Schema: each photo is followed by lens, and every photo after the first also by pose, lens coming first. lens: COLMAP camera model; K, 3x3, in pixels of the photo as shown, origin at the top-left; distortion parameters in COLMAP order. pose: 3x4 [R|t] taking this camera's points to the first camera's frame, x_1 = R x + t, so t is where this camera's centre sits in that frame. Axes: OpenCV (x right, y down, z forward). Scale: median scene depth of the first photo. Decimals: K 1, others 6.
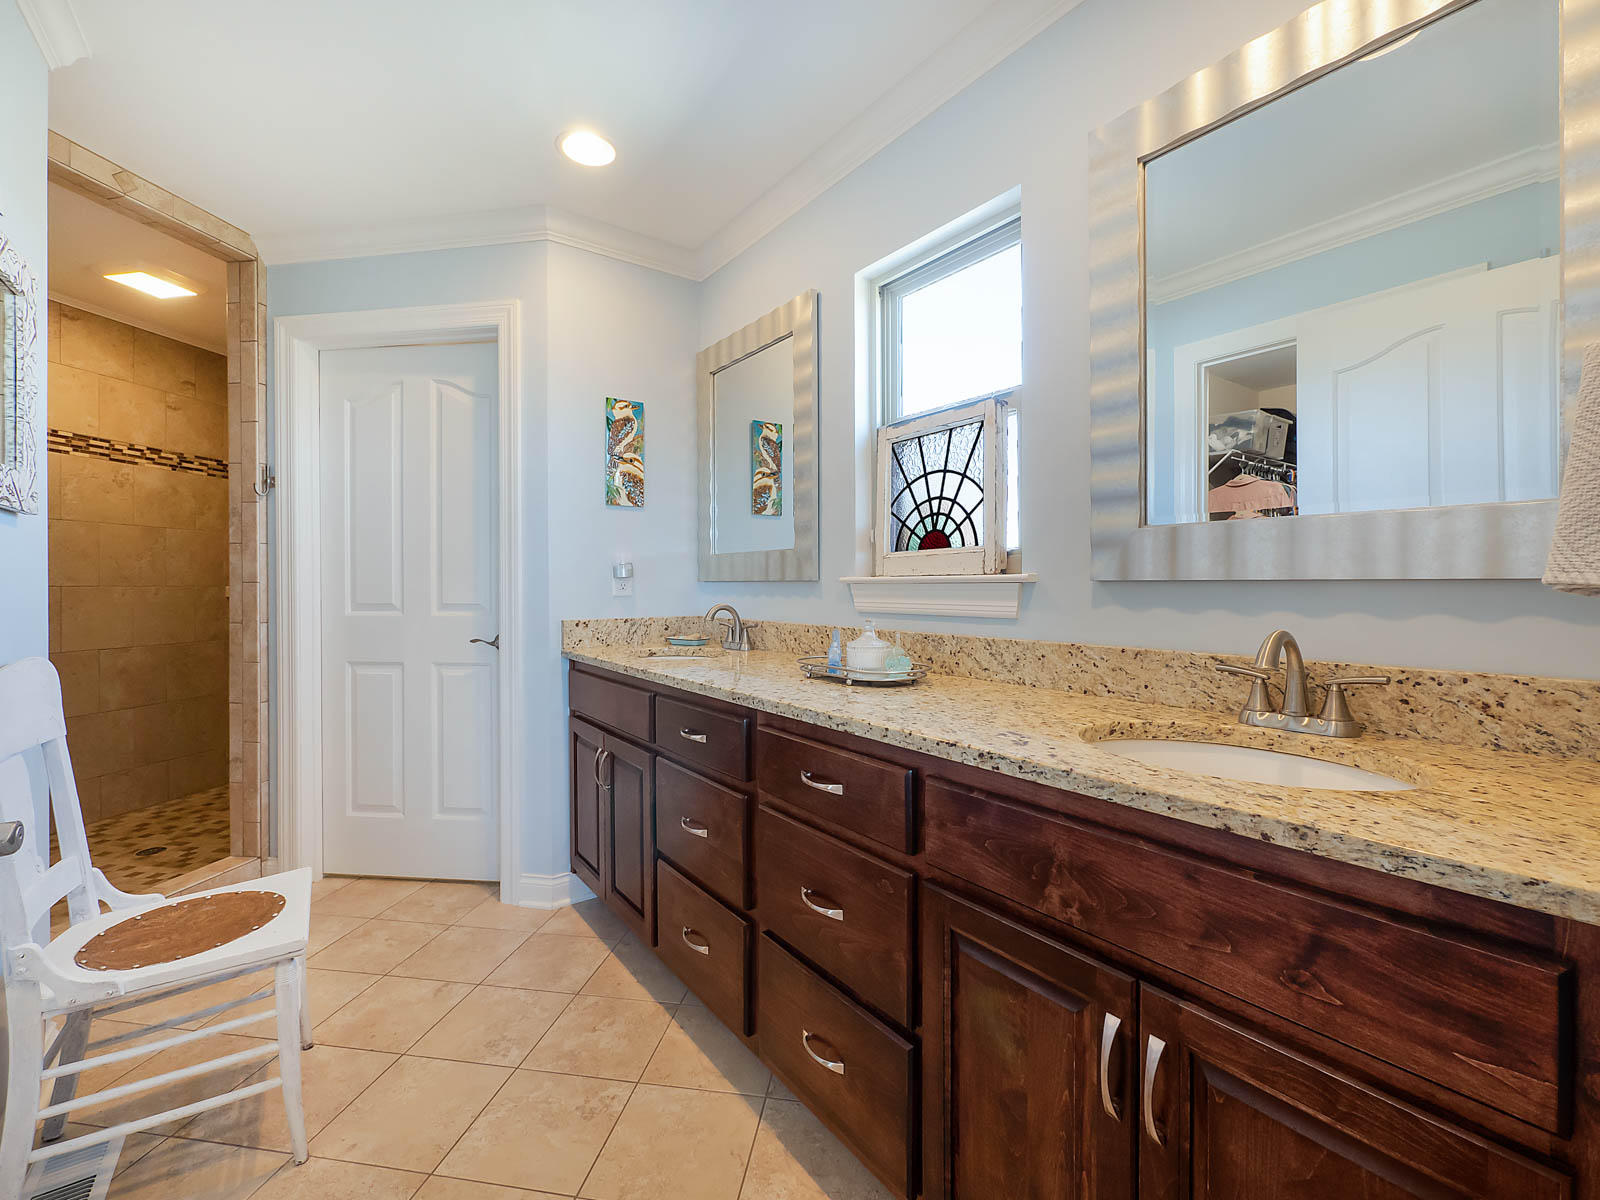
lens RADIAL K [[691.7, 0, 797.1], [0, 691.7, 587.7], [0, 0, 1]] dist [-0.007773, 0.000663]
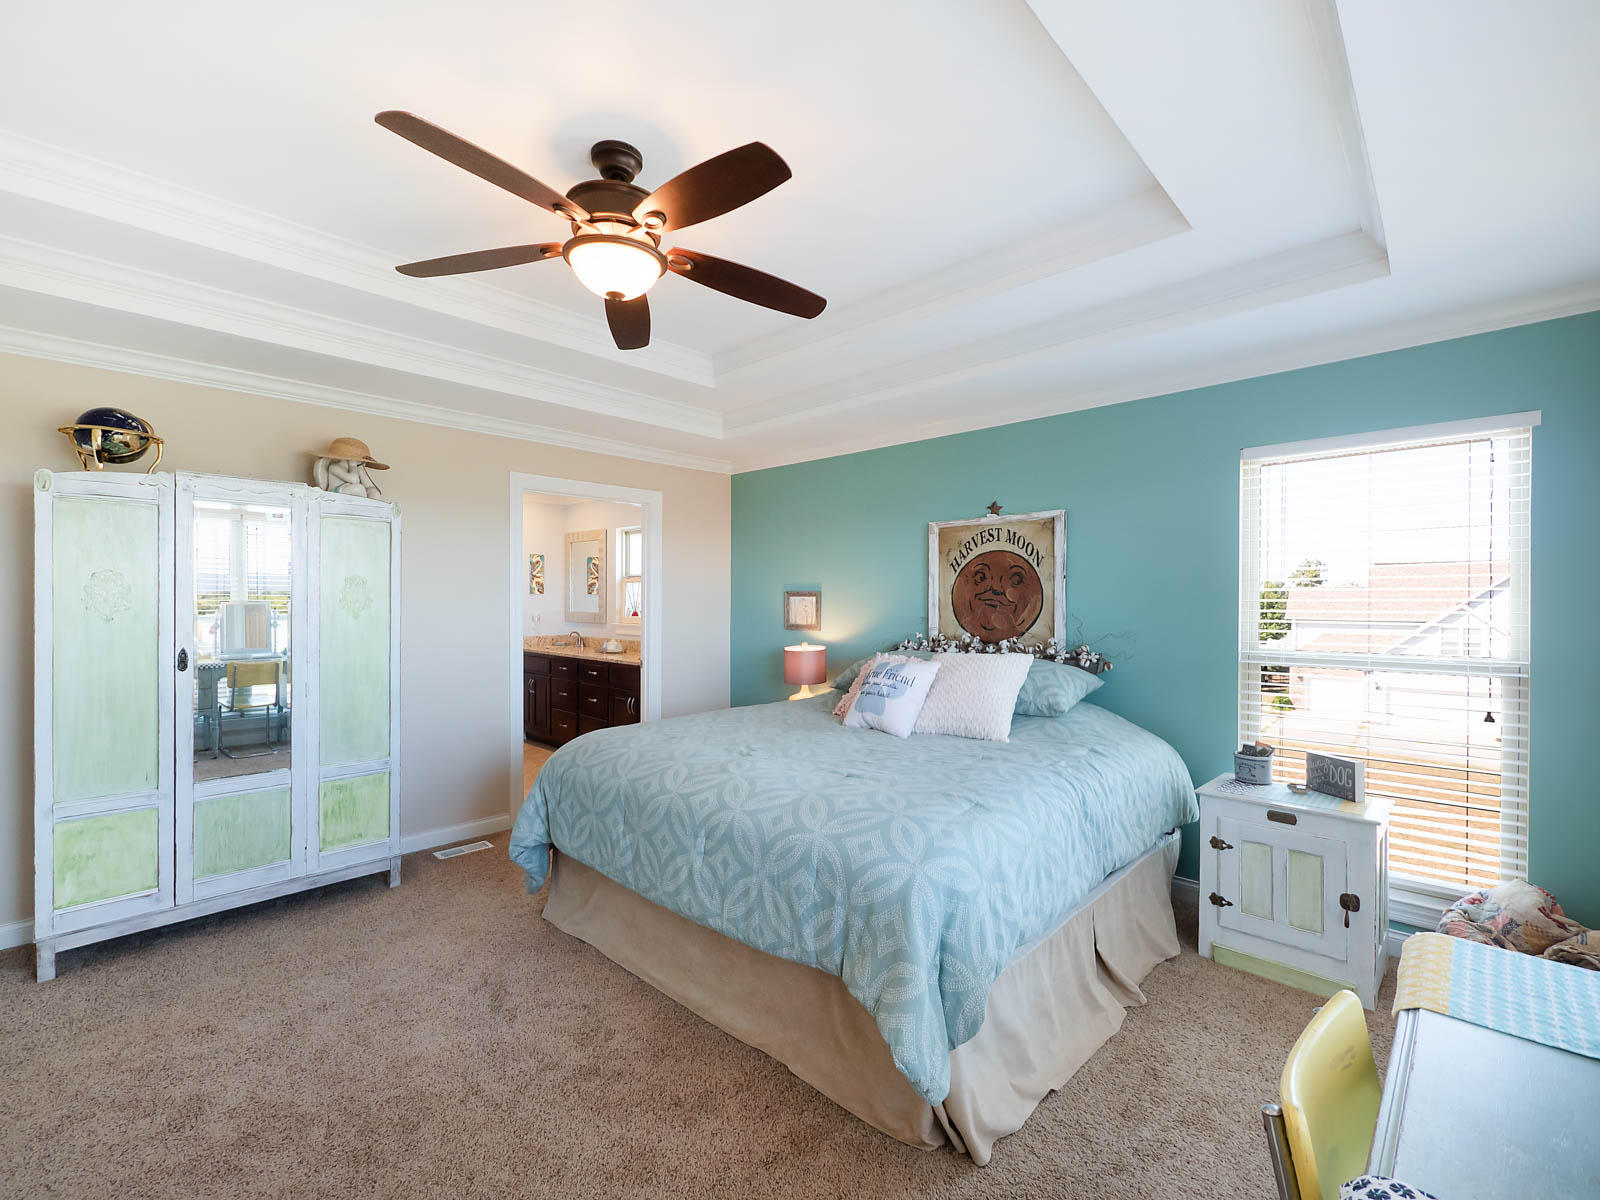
lens RADIAL K [[691.7, 0, 803.4], [0, 691.7, 599.3], [0, 0, 1]] dist [-0.007773, 0.000663]
pose [[0.982588, 0.005179, 0.185728, 0.385199], [-0.004727, 0.999985, -0.002873, -0.135138], [-0.185740, 0.001945, 0.982597, -2.609476]]
